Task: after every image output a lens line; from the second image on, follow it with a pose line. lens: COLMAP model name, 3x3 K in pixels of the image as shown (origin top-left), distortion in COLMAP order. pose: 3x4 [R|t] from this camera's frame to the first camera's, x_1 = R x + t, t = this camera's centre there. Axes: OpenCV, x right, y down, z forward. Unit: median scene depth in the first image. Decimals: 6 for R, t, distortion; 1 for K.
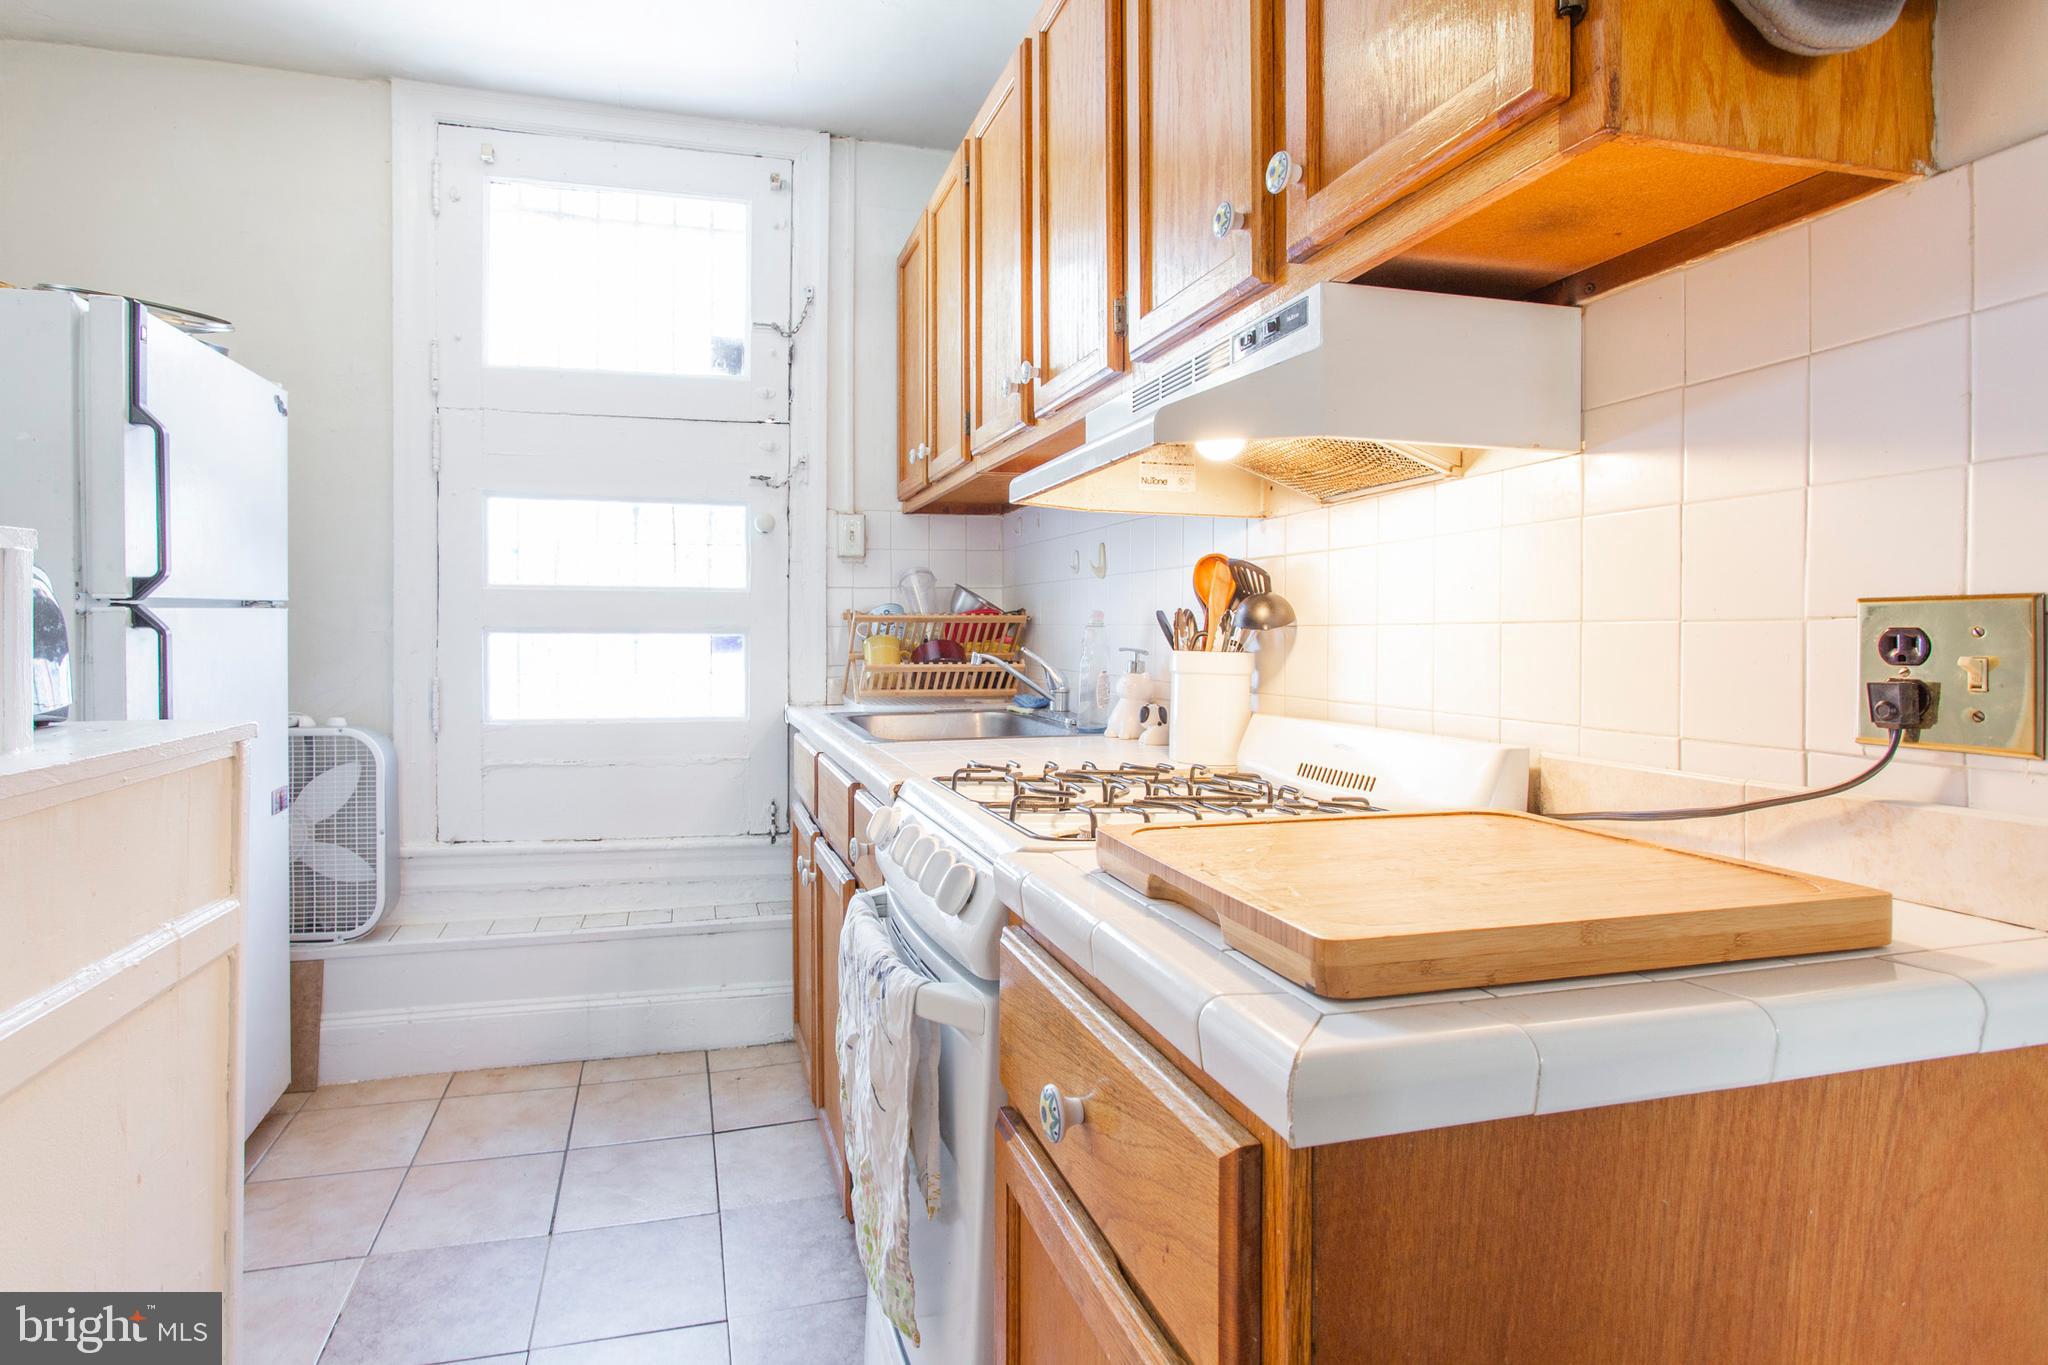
lens RADIAL K [[1096.5, 0, 1021.4], [0, 1096.5, 646.0], [0, 0, 1]] dist [-0.023958, 0.000268]
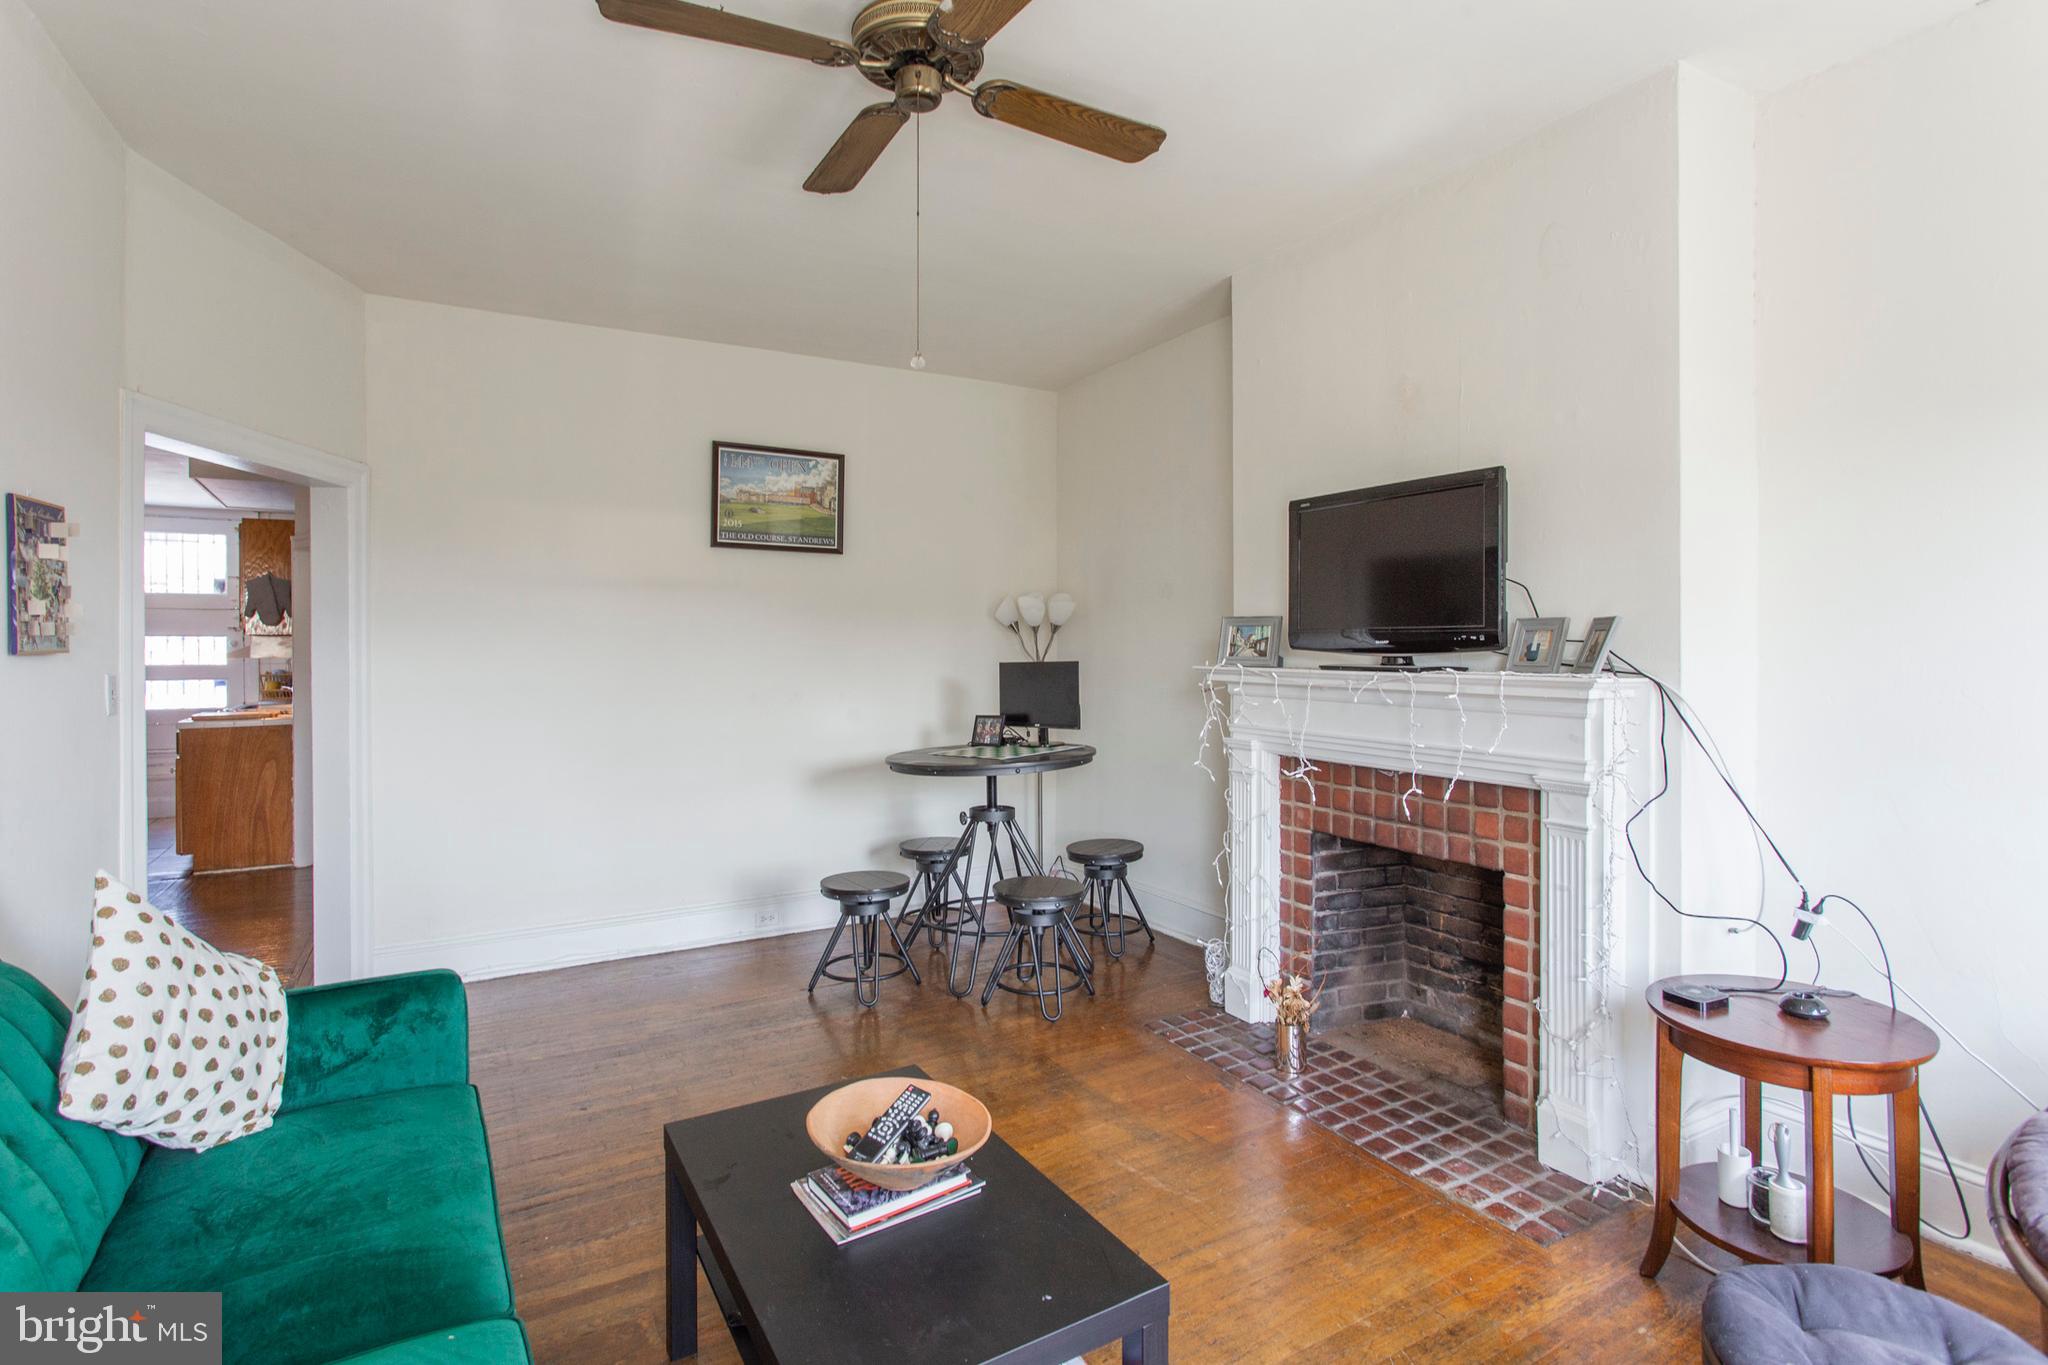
lens RADIAL K [[1016.8, 0, 1023.8], [0, 1016.8, 647.8], [0, 0, 1]] dist [-0.012784, 0.002016]
pose [[0.967747, -0.010501, 0.251705, 1.275824], [0.013588, 0.999852, -0.010528, -0.046418], [-0.251557, 0.013609, 0.967747, -2.421162]]
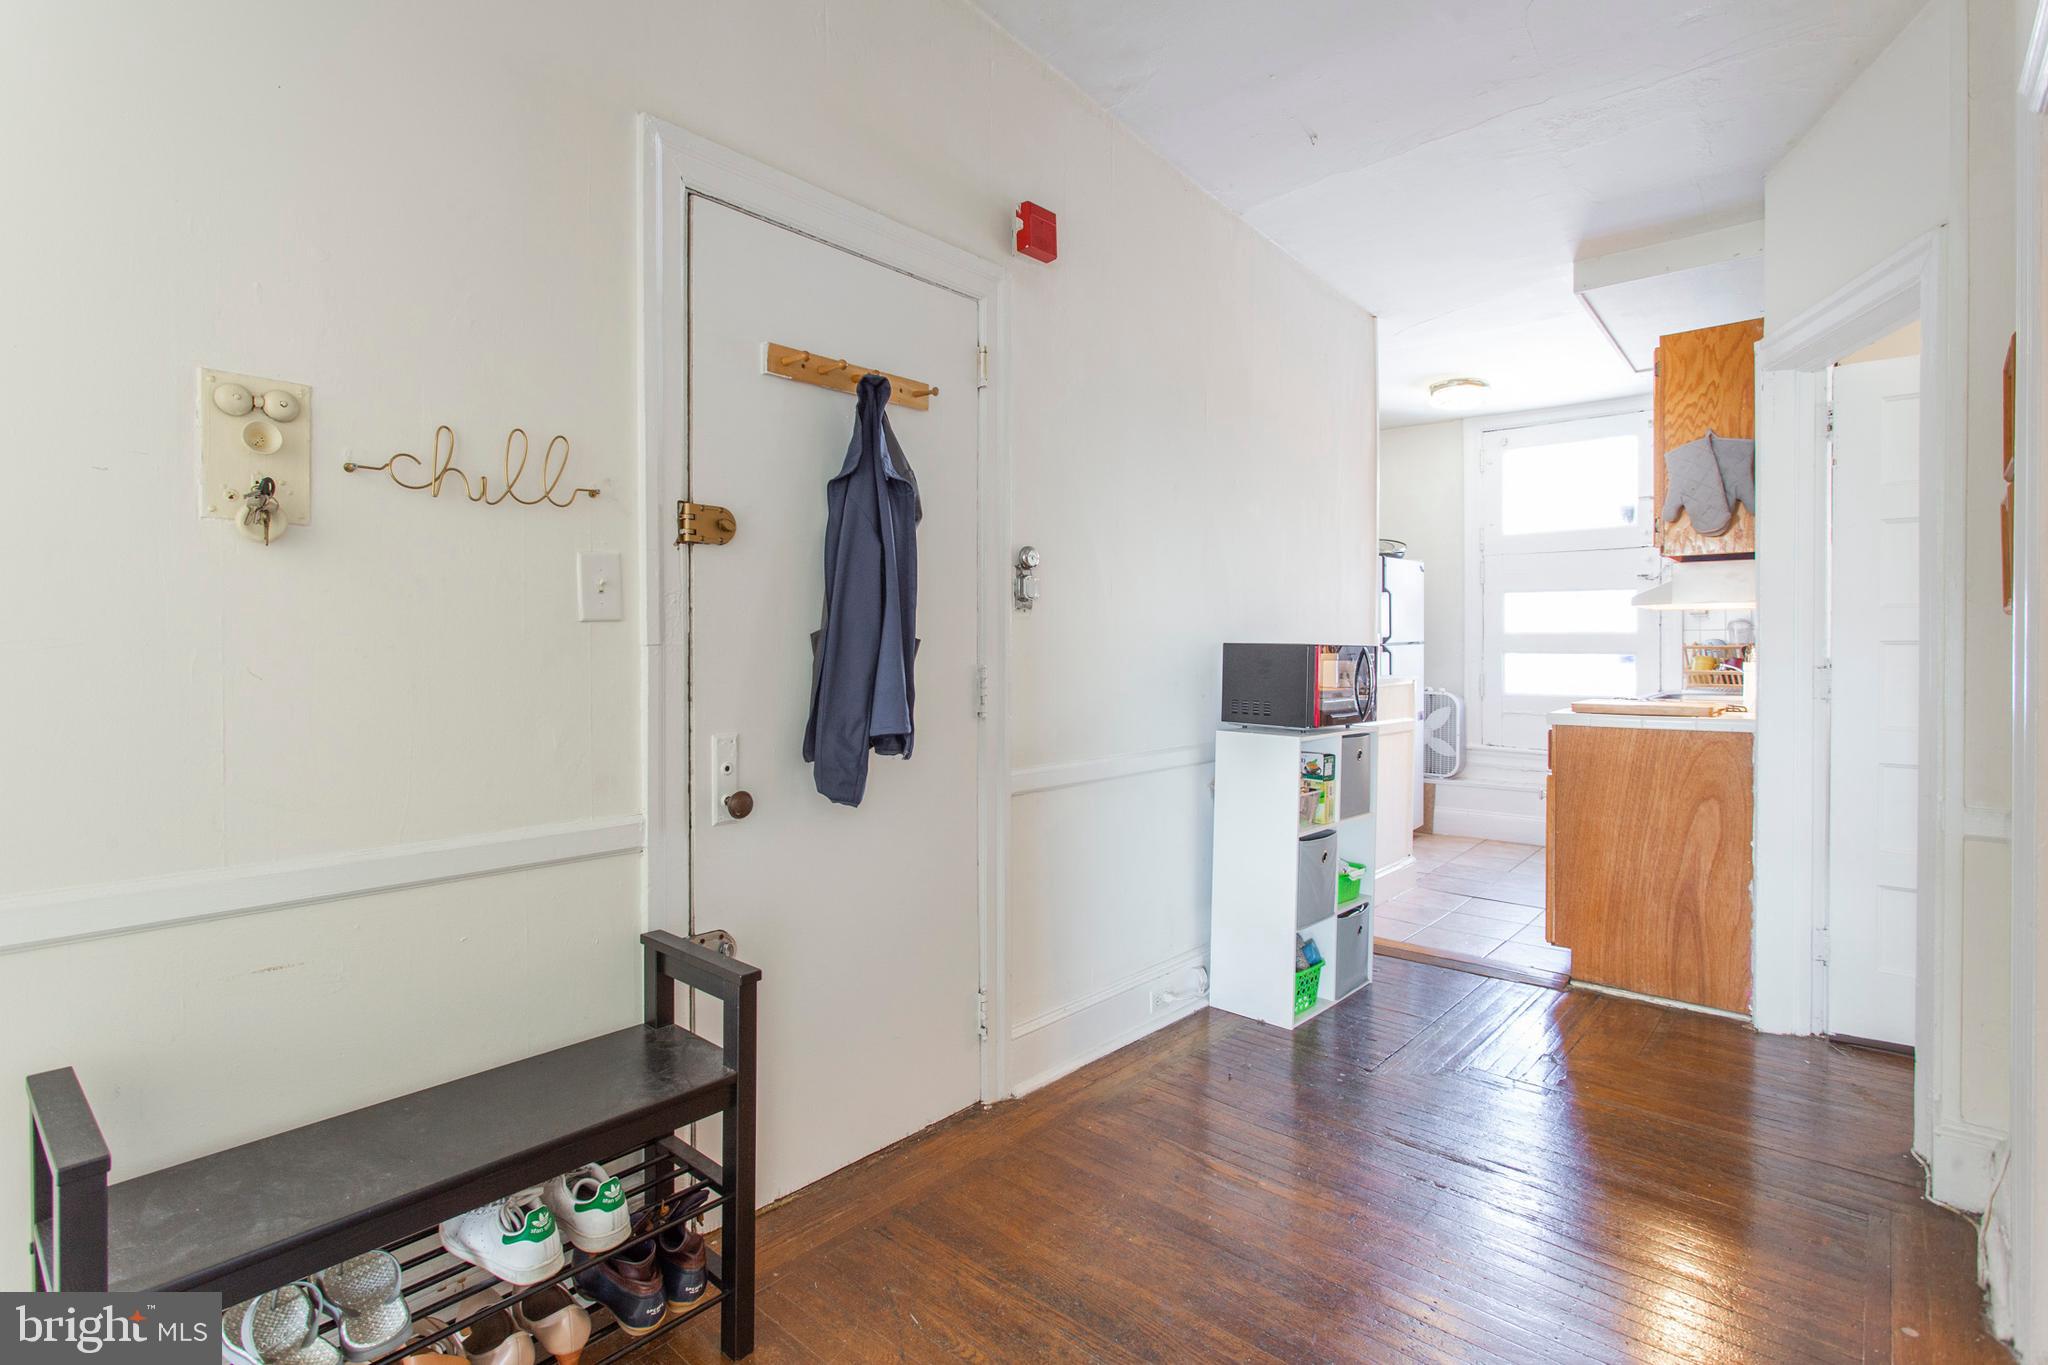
lens RADIAL K [[993.6, 0, 1019.1], [0, 993.6, 644.5], [0, 0, 1]] dist [-0.001402, 0.000574]
pose [[0.558803, -0.003900, -0.829291, 0.681314], [-0.012128, 0.999844, -0.012875, 0.007906], [0.829212, 0.017252, 0.558668, -1.023381]]
